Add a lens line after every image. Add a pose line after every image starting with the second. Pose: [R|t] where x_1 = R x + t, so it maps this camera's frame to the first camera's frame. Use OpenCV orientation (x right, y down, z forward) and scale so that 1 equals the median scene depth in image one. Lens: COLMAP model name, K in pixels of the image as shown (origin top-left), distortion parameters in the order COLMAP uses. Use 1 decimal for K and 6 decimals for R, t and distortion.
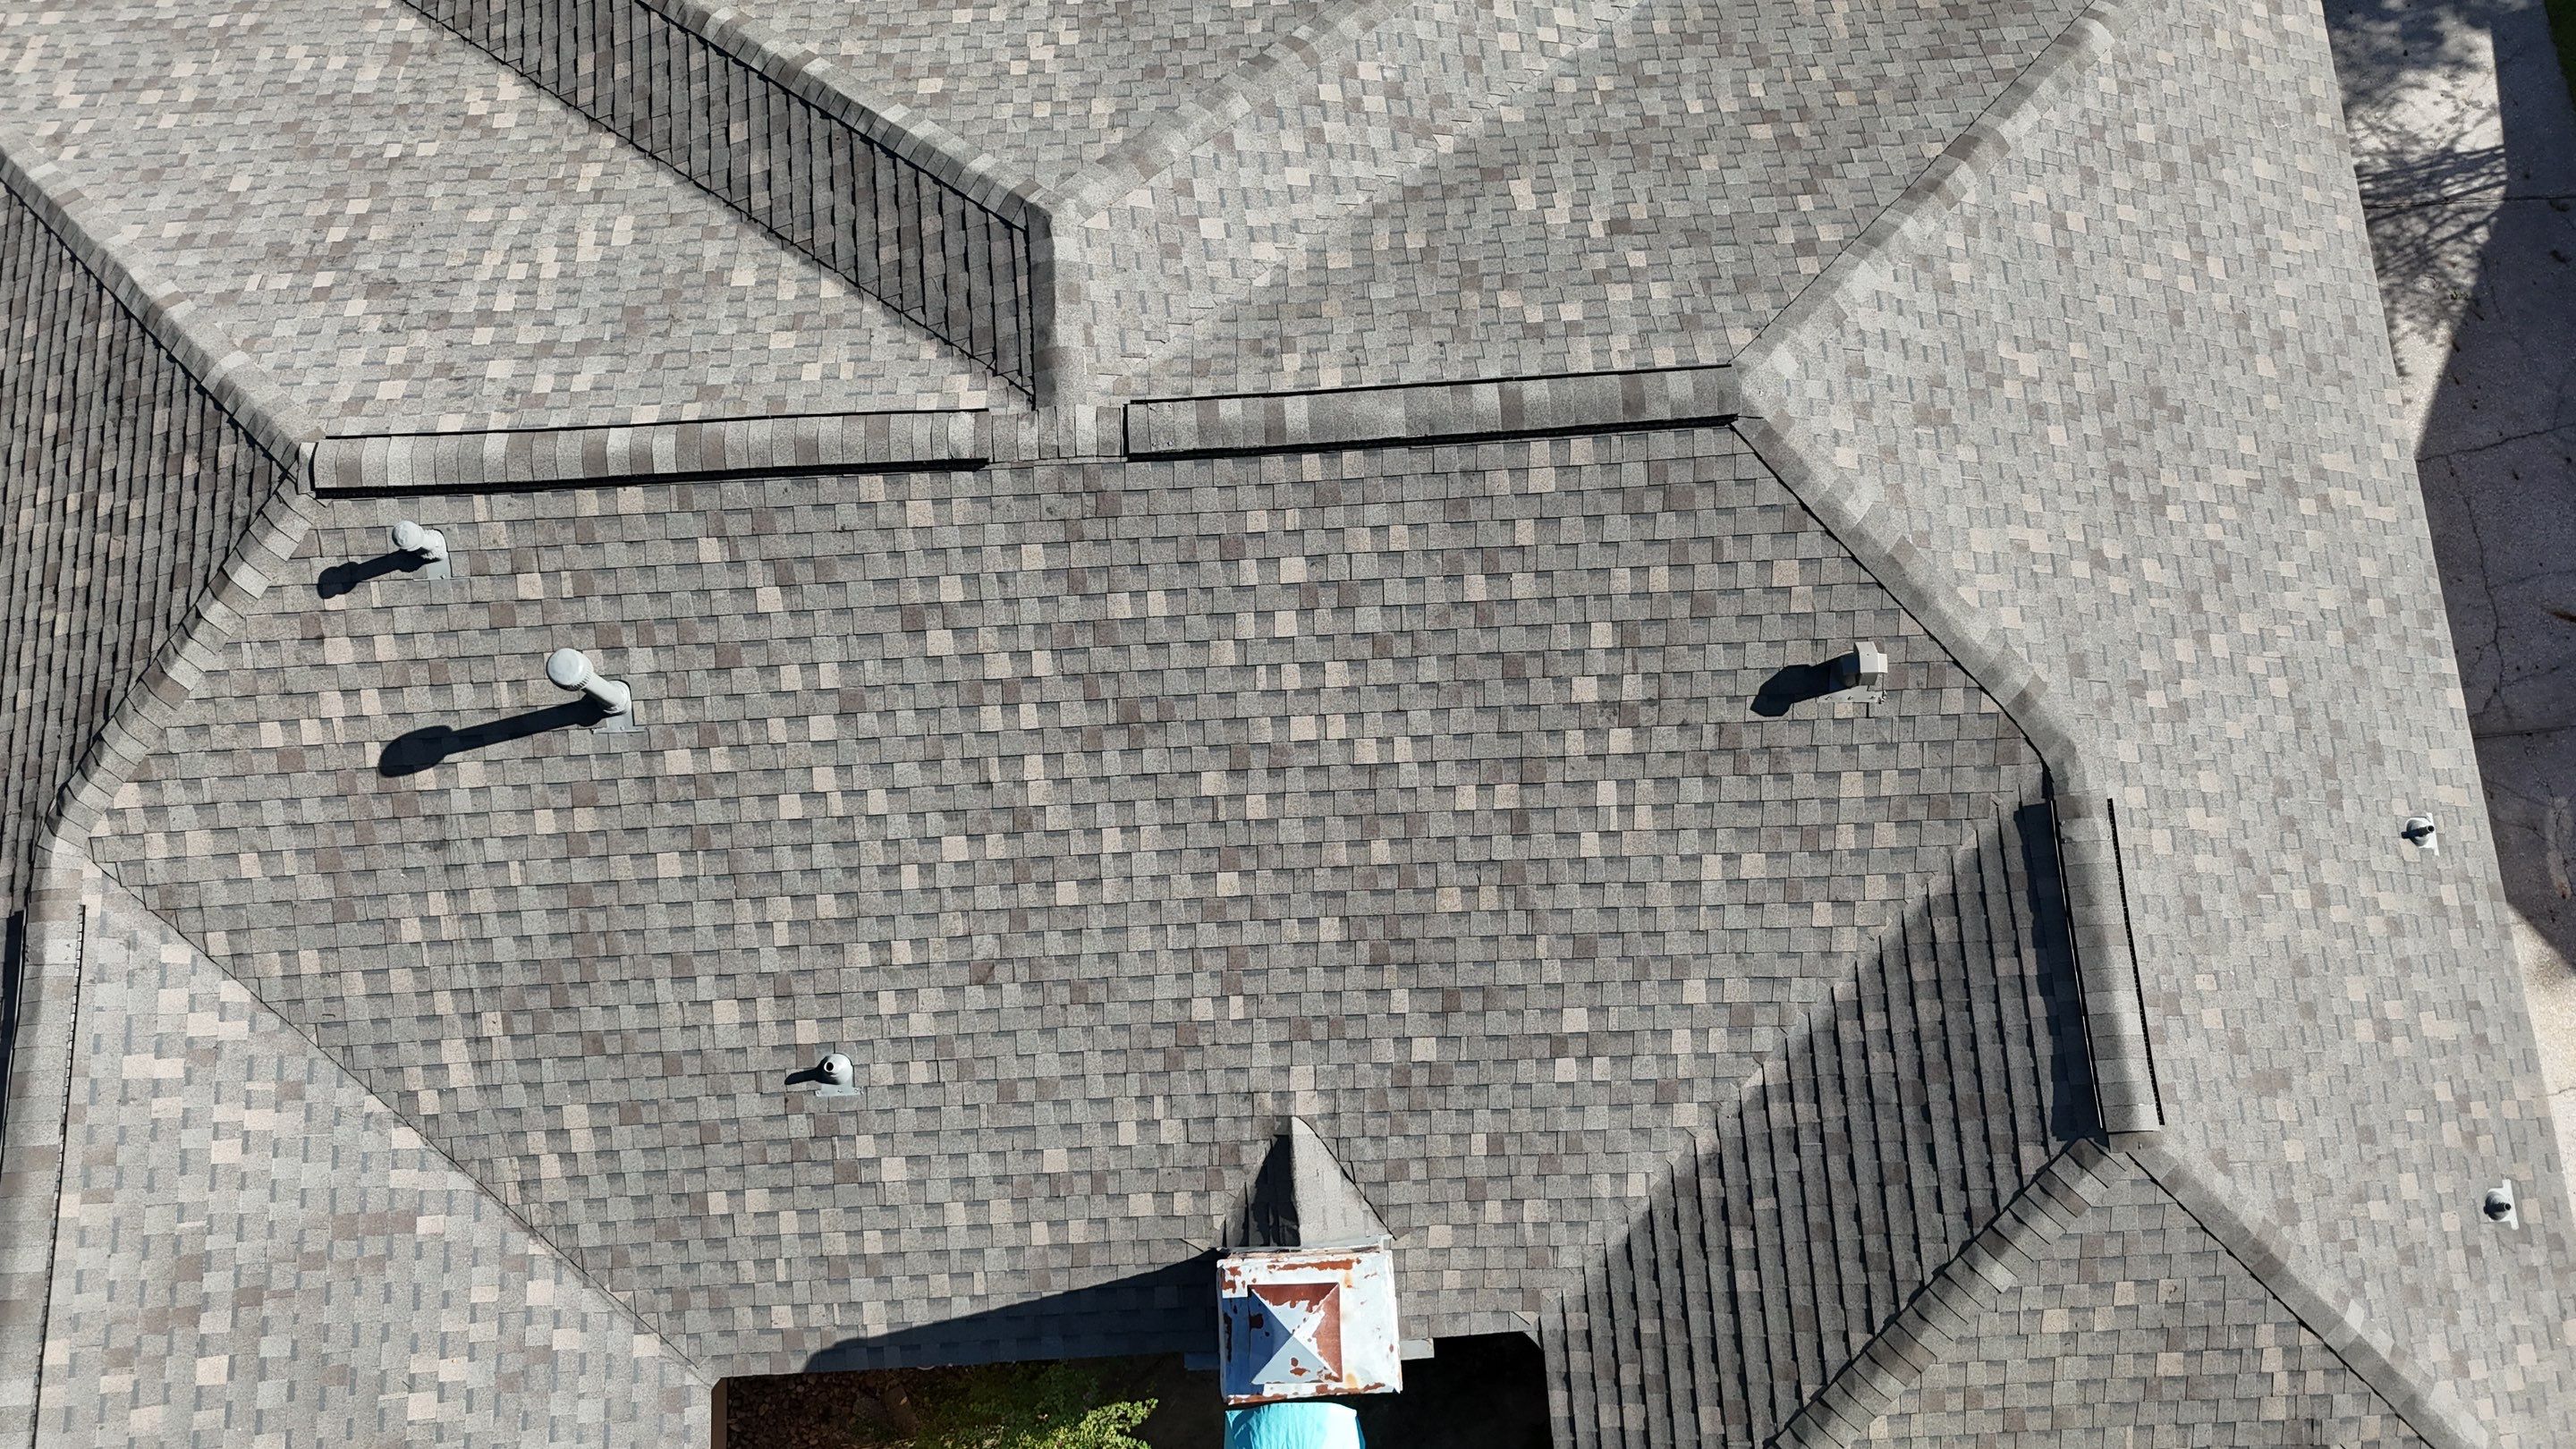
lens RADIAL K [[1900.6, 0, 1282.8], [0, 1900.6, 716.8], [0, 0, 1]] dist [0.071469, -0.062995]
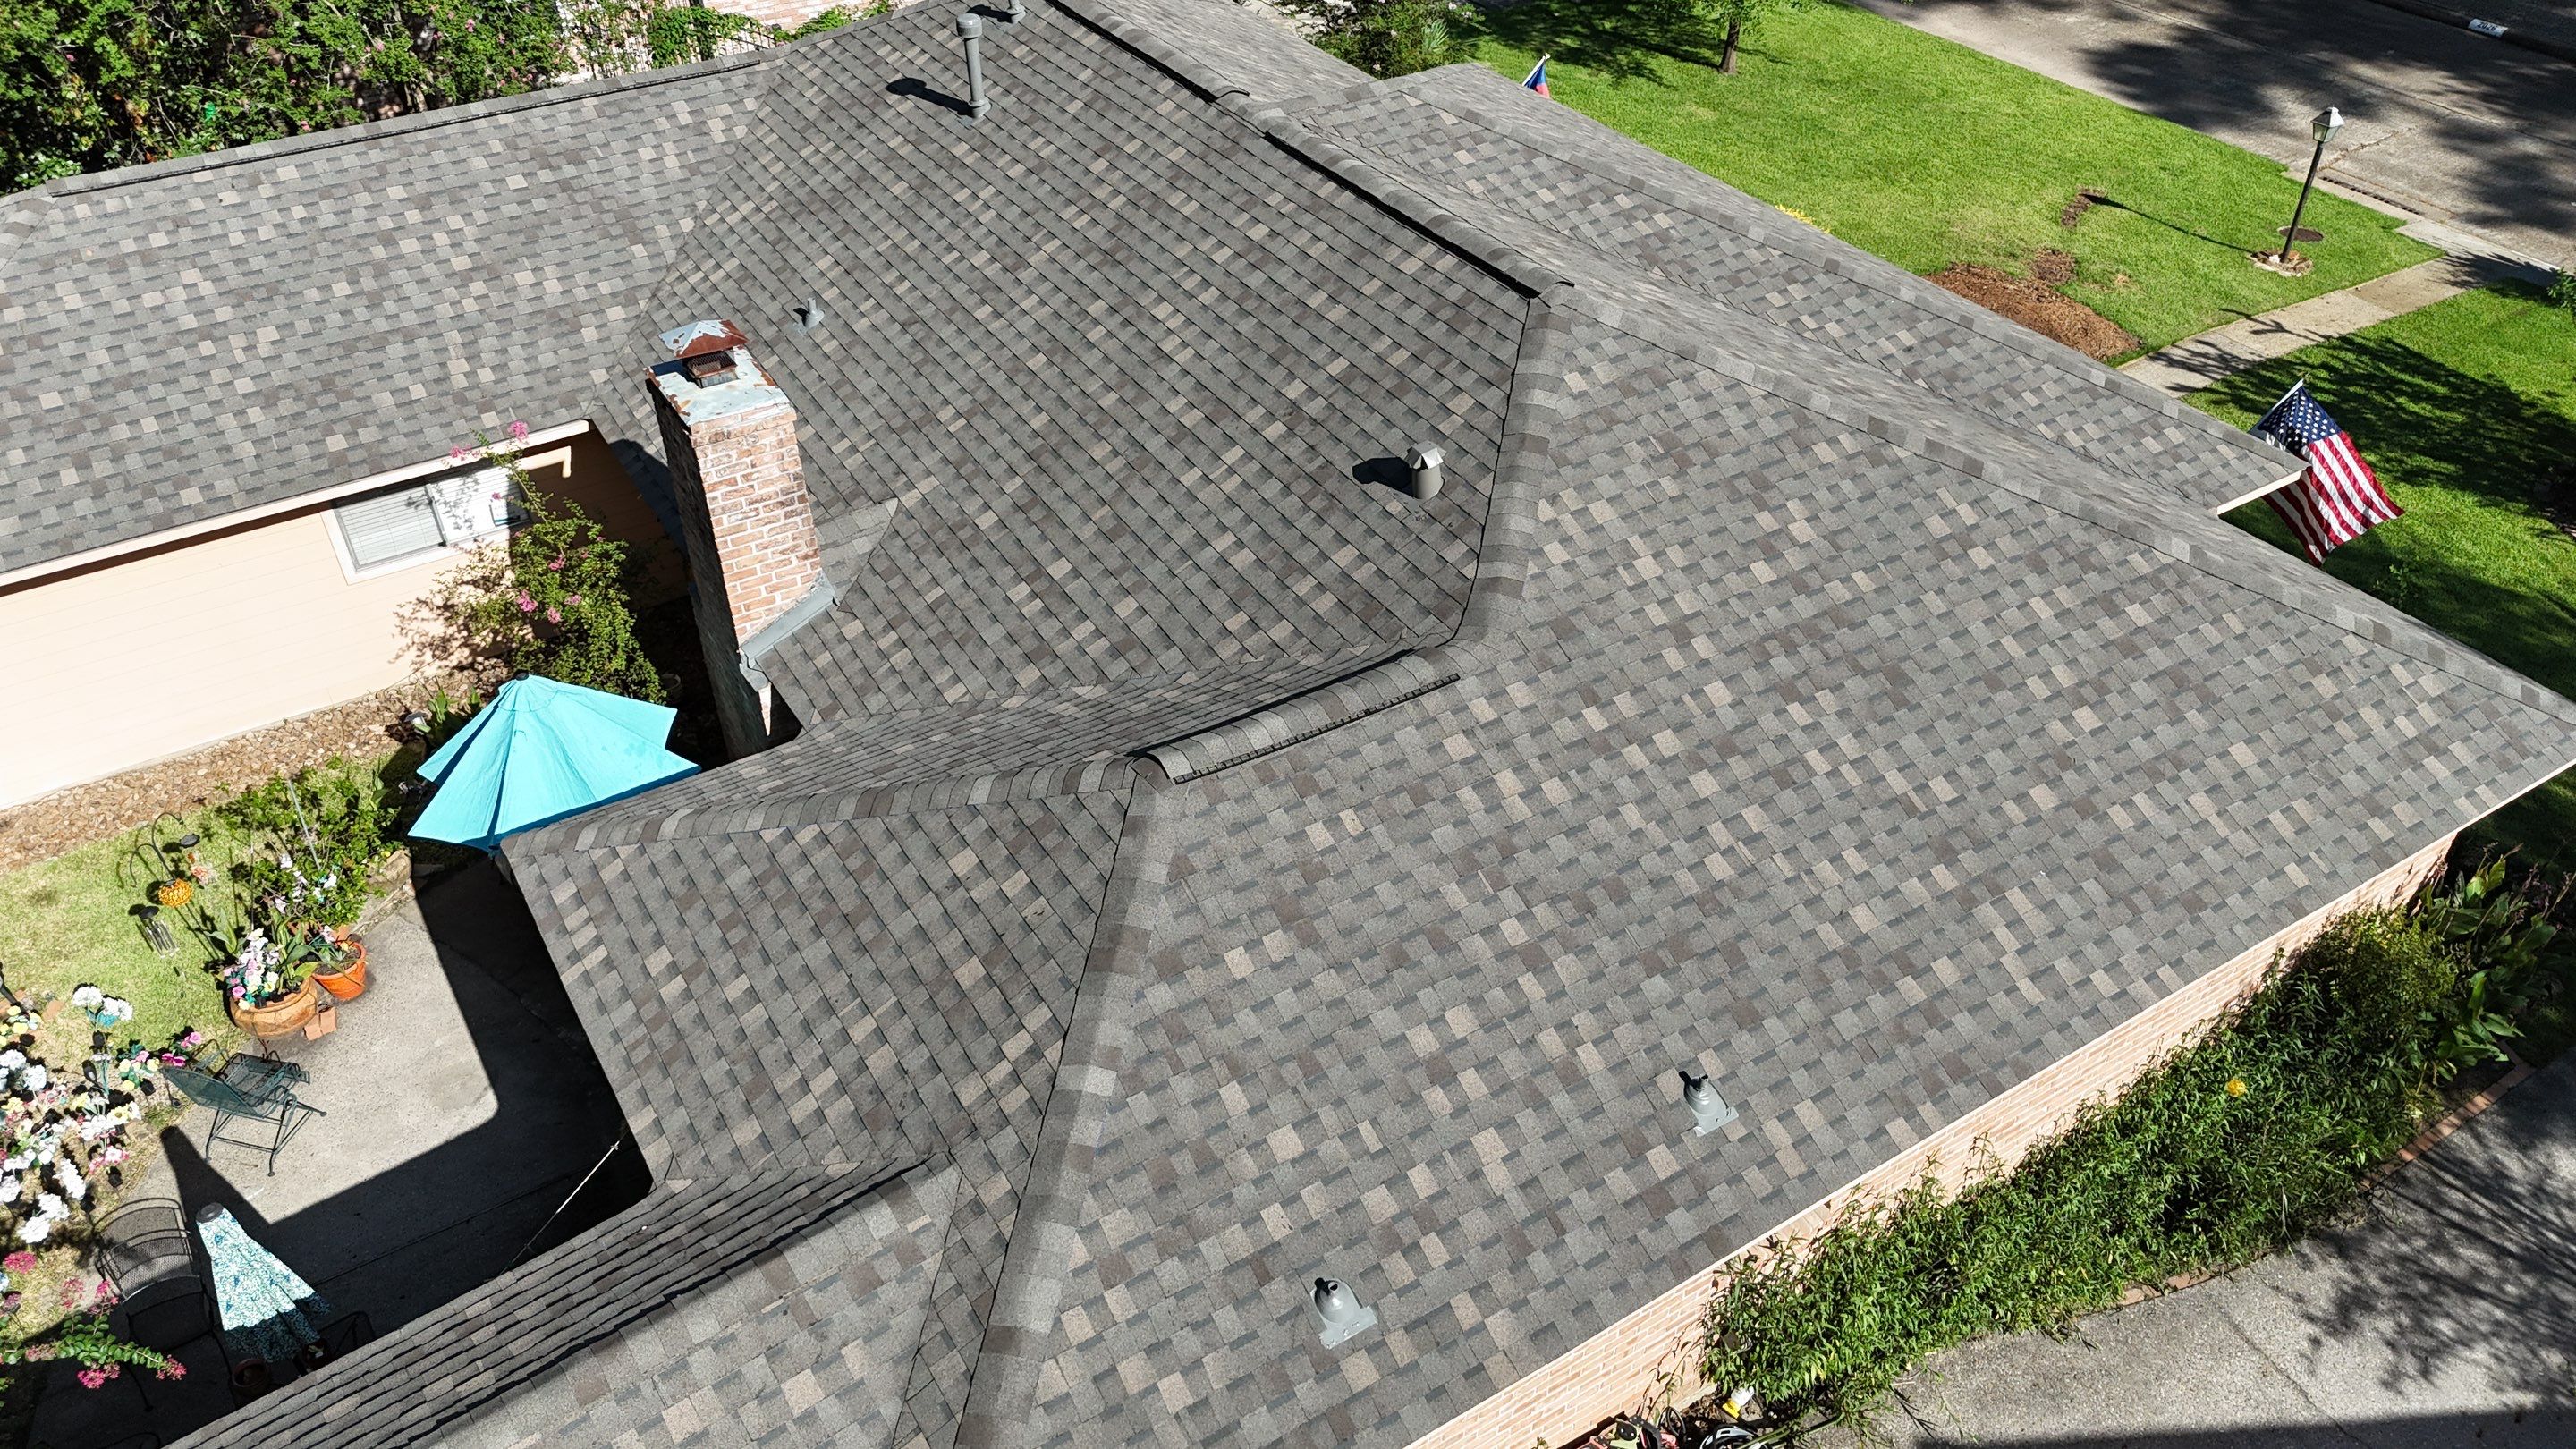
lens RADIAL K [[1900.6, 0, 1282.8], [0, 1900.6, 716.8], [0, 0, 1]] dist [0.071469, -0.062995]
pose [[0.478942, 0.544768, -0.688362, 1.064094], [-0.852973, 0.474138, -0.218243, 0.341291], [0.207487, 0.691680, 0.691757, 0.316585]]
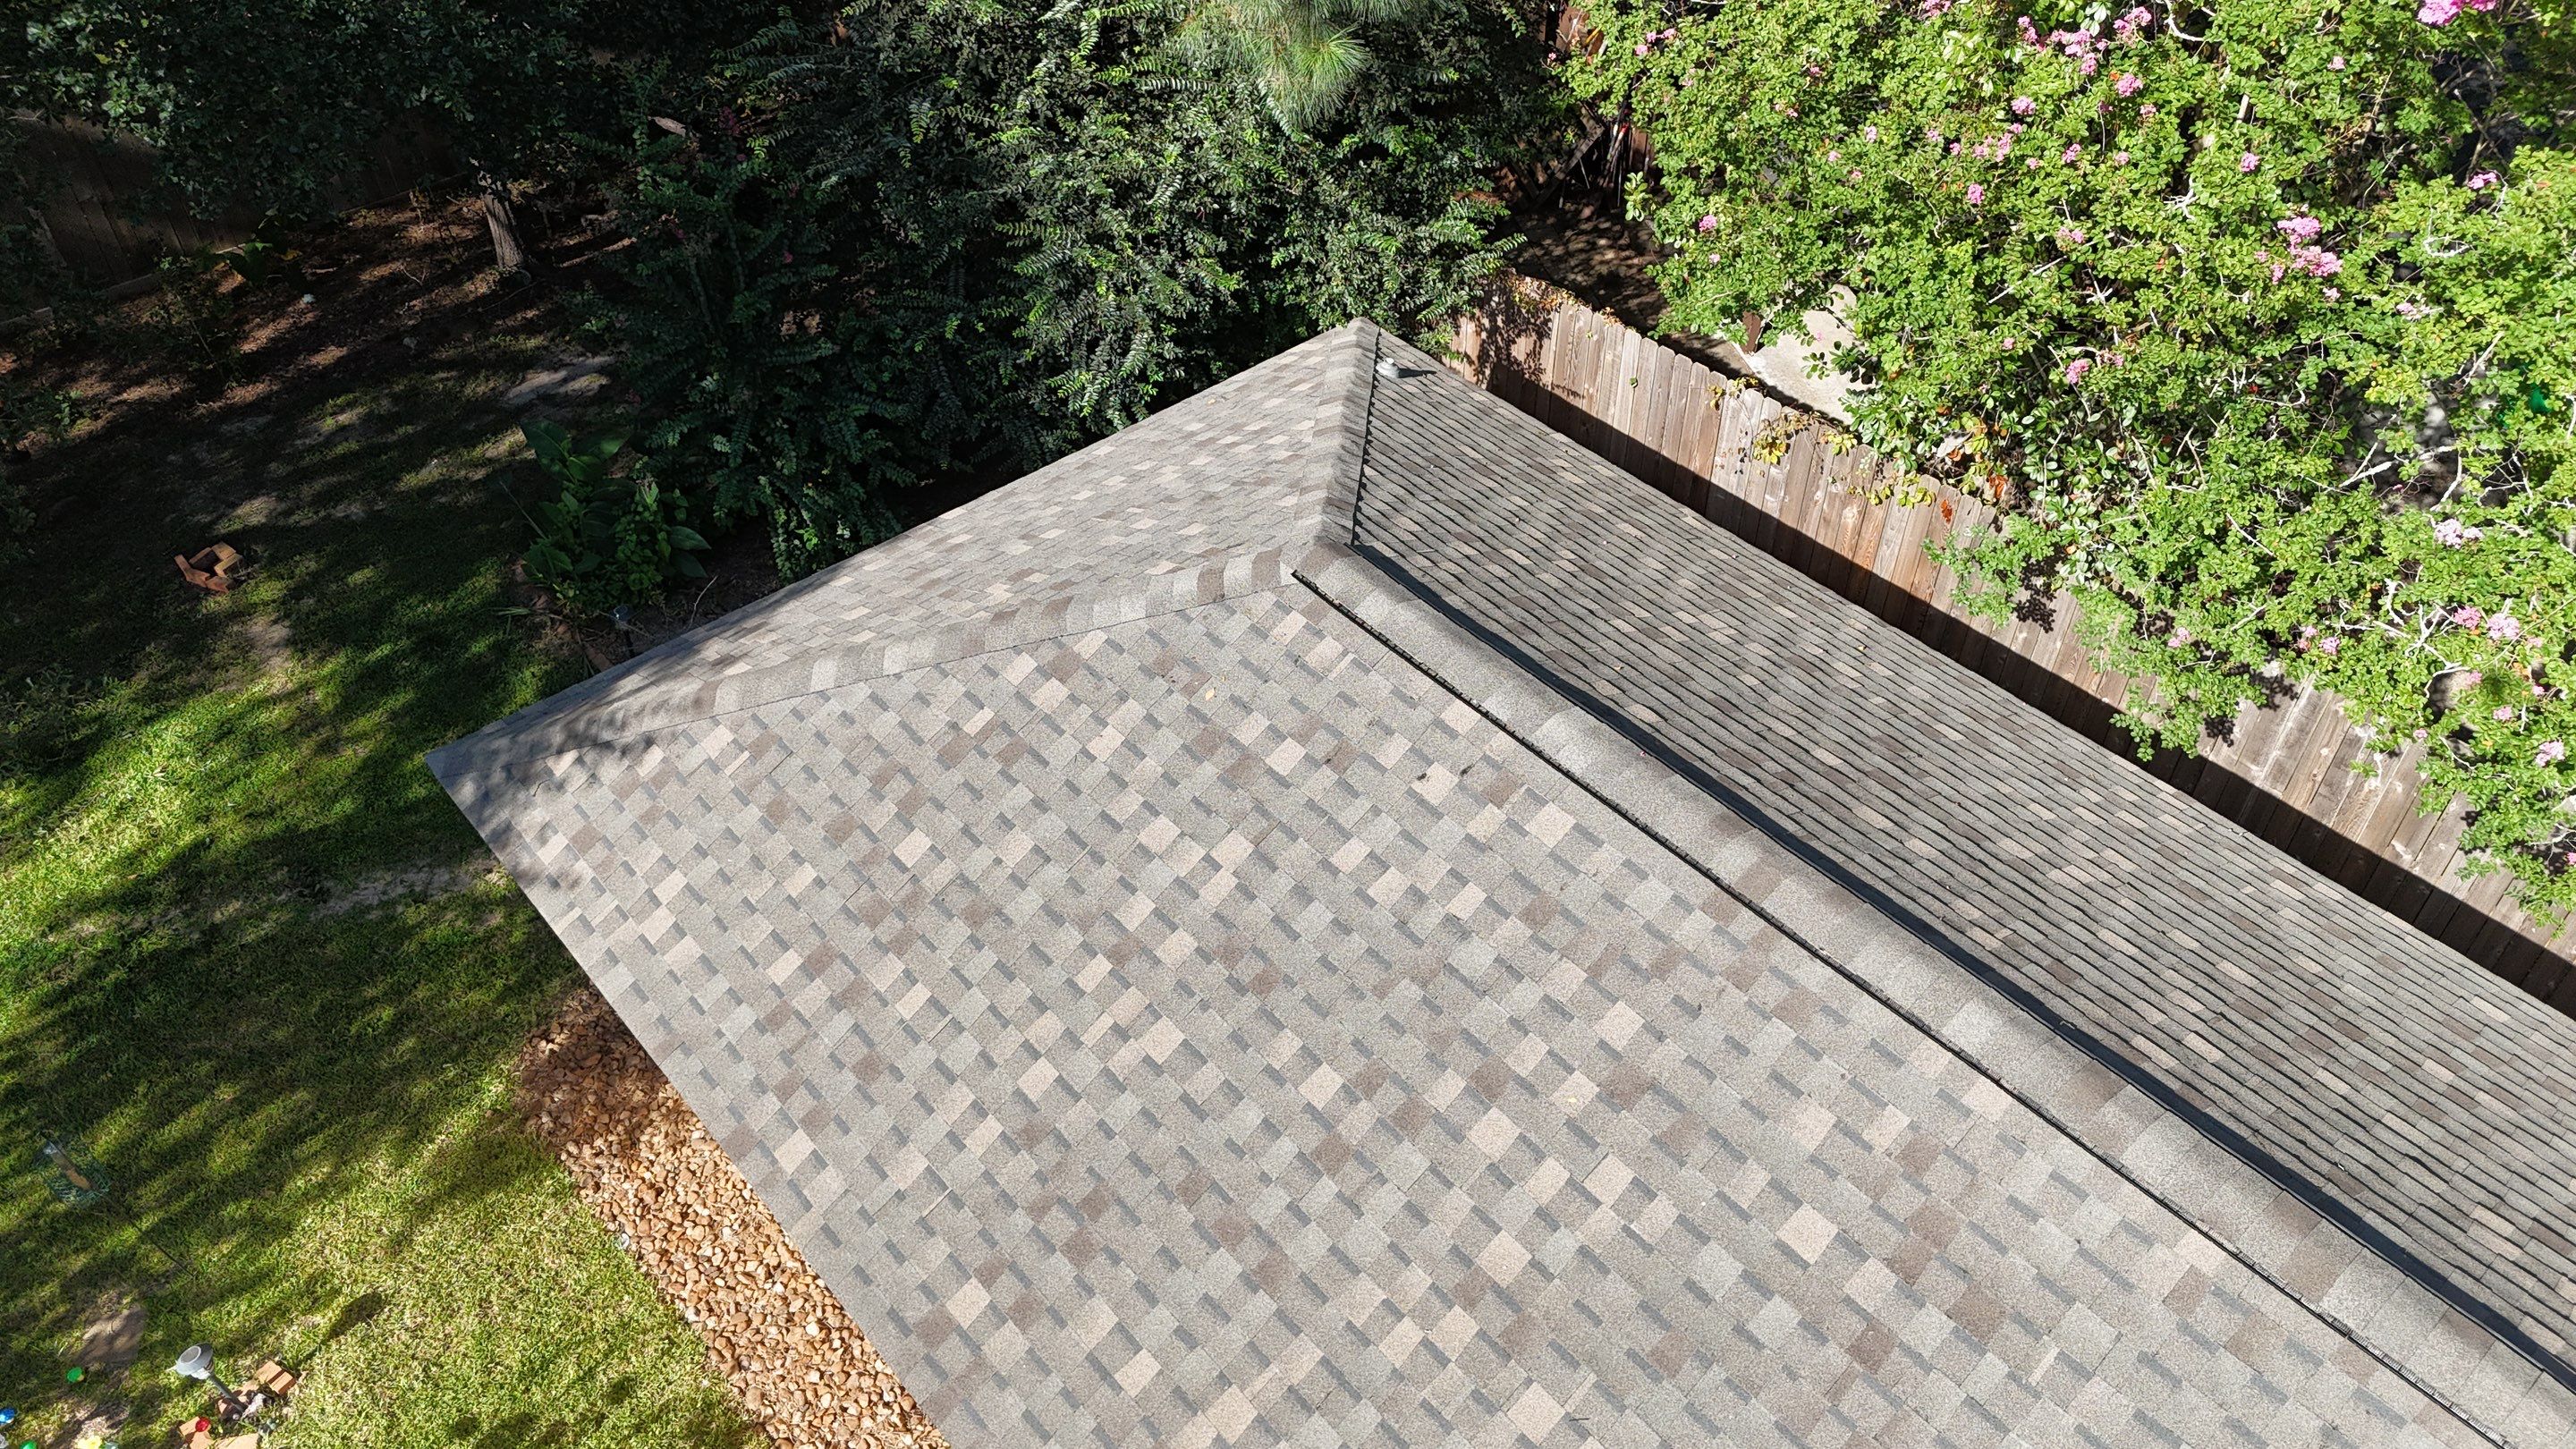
lens RADIAL K [[1900.6, 0, 1282.8], [0, 1900.6, 716.8], [0, 0, 1]] dist [0.071469, -0.062995]
pose [[-0.791697, 0.429594, -0.434355, -0.219413], [-0.590412, -0.355395, 0.724643, 0.051893], [0.156935, 0.830146, 0.535003, 0.494584]]
